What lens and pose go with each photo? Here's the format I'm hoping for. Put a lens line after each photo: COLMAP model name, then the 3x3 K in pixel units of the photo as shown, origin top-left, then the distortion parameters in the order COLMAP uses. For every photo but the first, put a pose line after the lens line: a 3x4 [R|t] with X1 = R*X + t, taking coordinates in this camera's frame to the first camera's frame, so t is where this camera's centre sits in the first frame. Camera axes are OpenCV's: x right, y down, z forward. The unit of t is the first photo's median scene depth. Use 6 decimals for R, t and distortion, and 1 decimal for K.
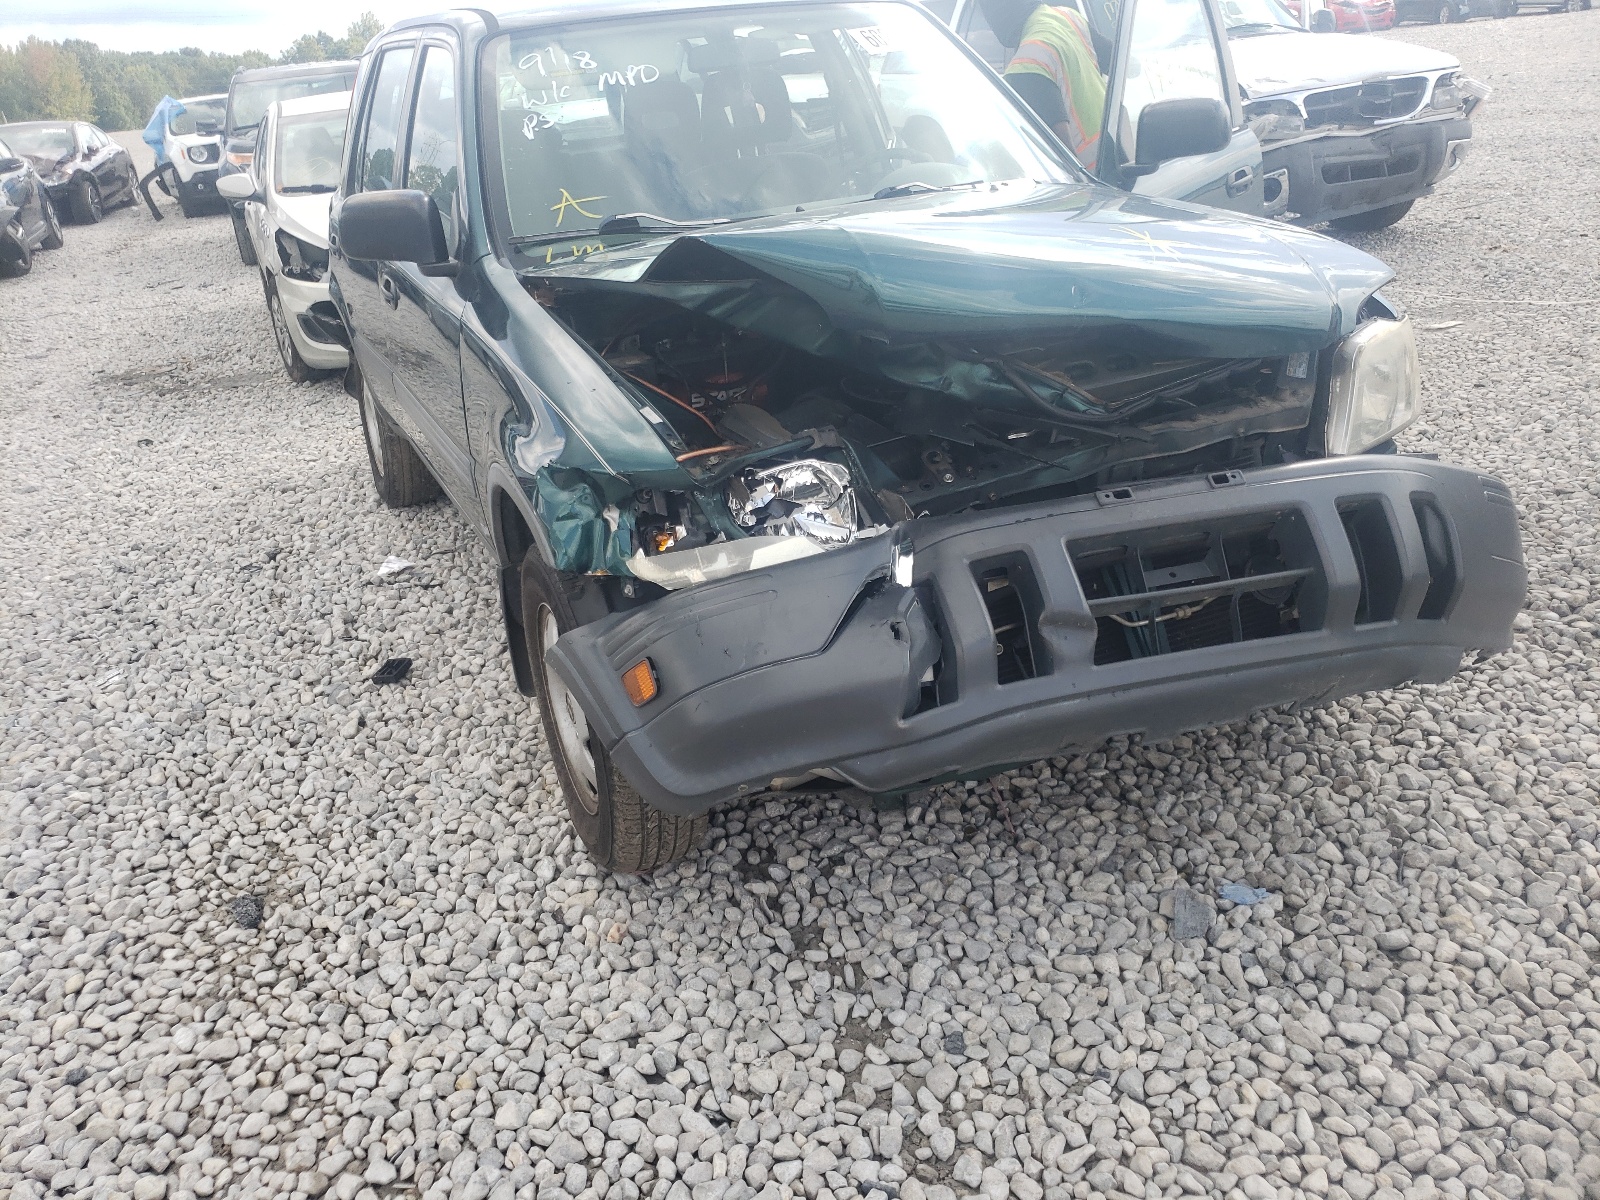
lens RADIAL K [[1312.1, 0, 799.4], [0, 1312.1, 586.8], [0, 0, 1]] dist [0.035819, -0.012005]
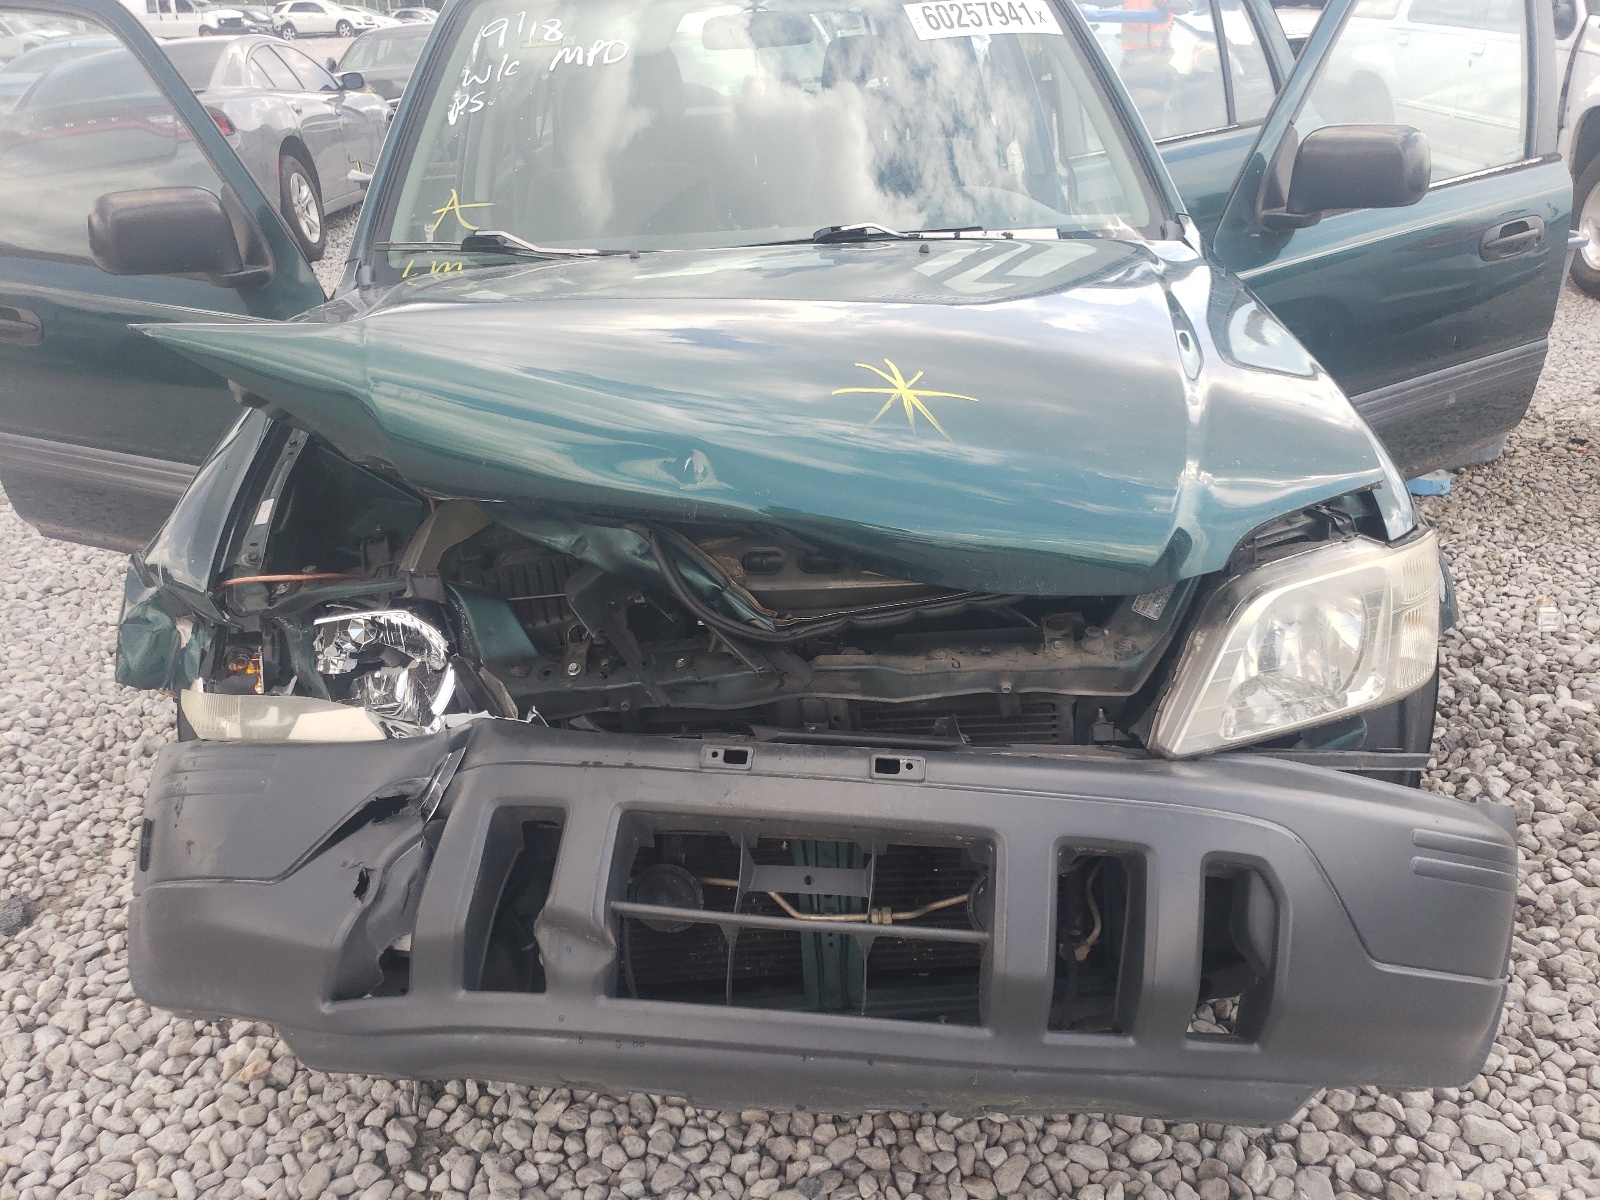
lens RADIAL K [[1312.1, 0, 802.0], [0, 1312.1, 605.2], [0, 0, 1]] dist [0.035819, -0.012005]
pose [[0.921276, 0.202825, -0.331832, 0.470925], [-0.177505, 0.978475, 0.105256, -0.218522], [0.346038, -0.038067, 0.937448, 0.348339]]
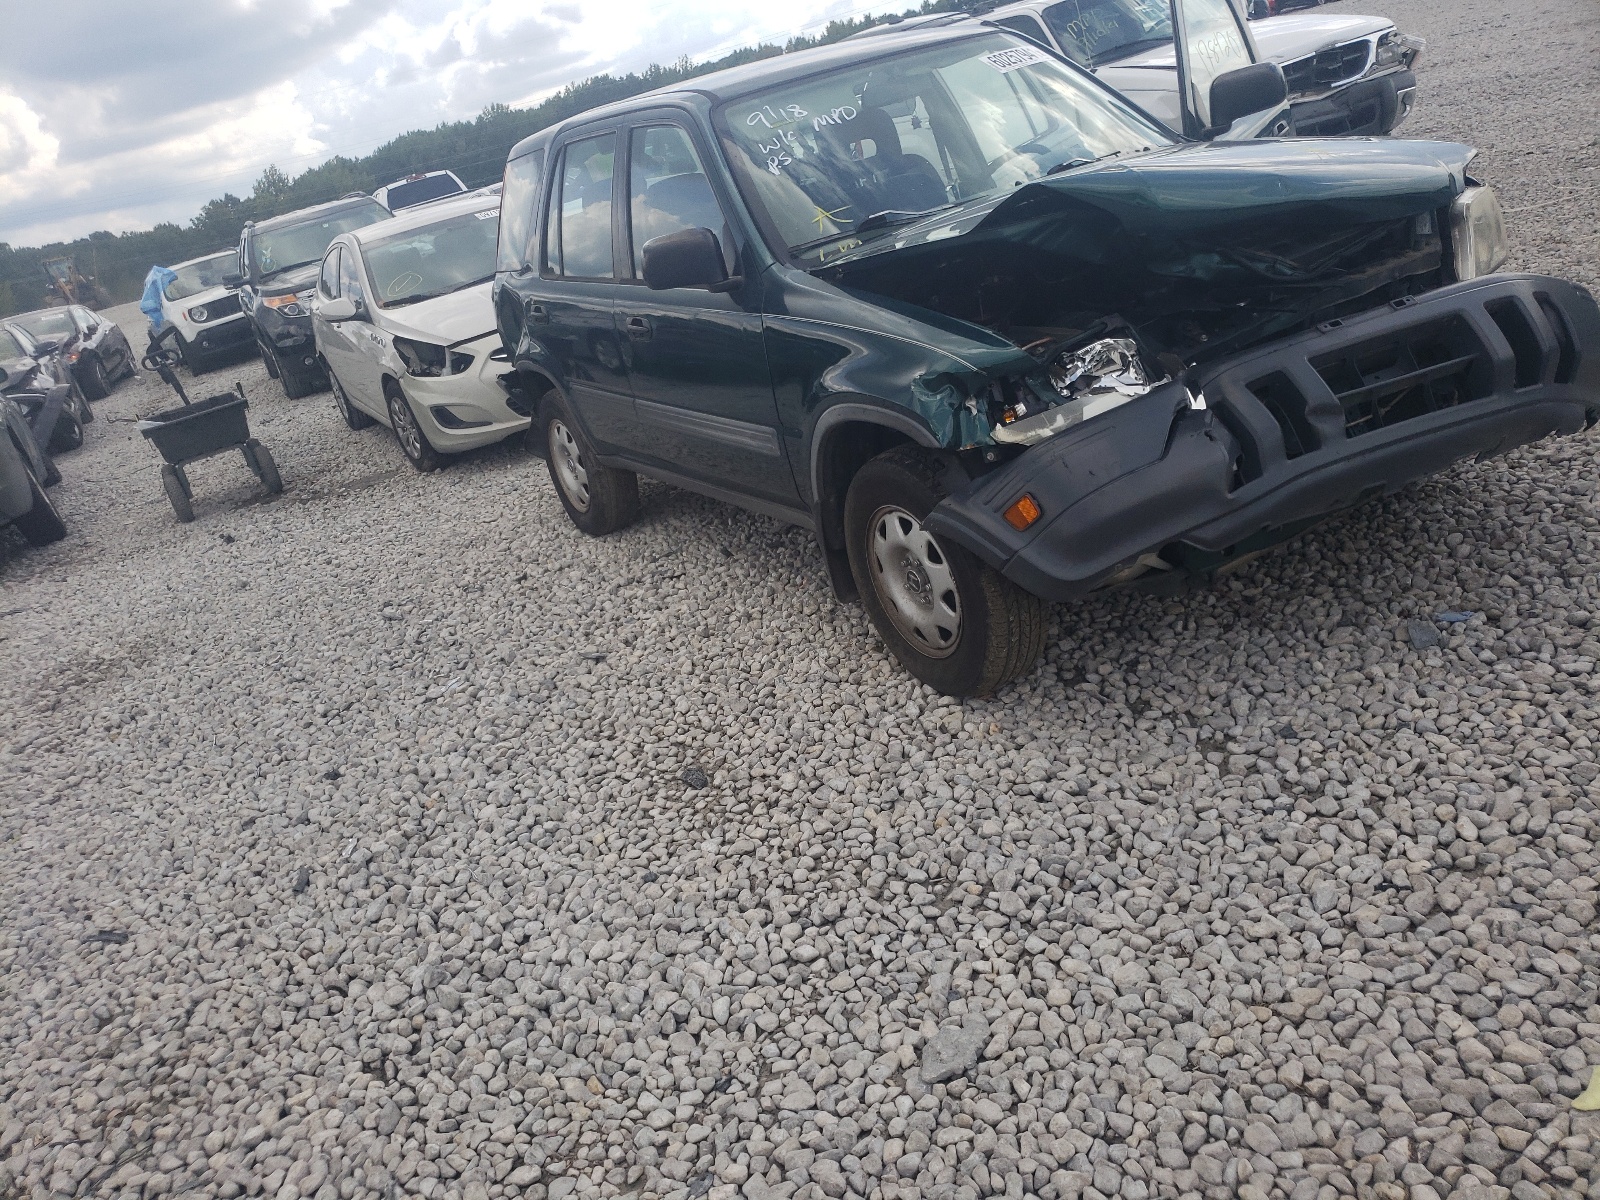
lens RADIAL K [[1305.9, 0, 798.3], [0, 1305.9, 604.5], [0, 0, 1]] dist [0.011374, 0.031716]
pose [[0.985452, -0.169353, 0.014301, -0.370143], [0.169756, 0.984880, -0.034549, 0.166701], [-0.008234, 0.036474, 0.999301, -0.360345]]
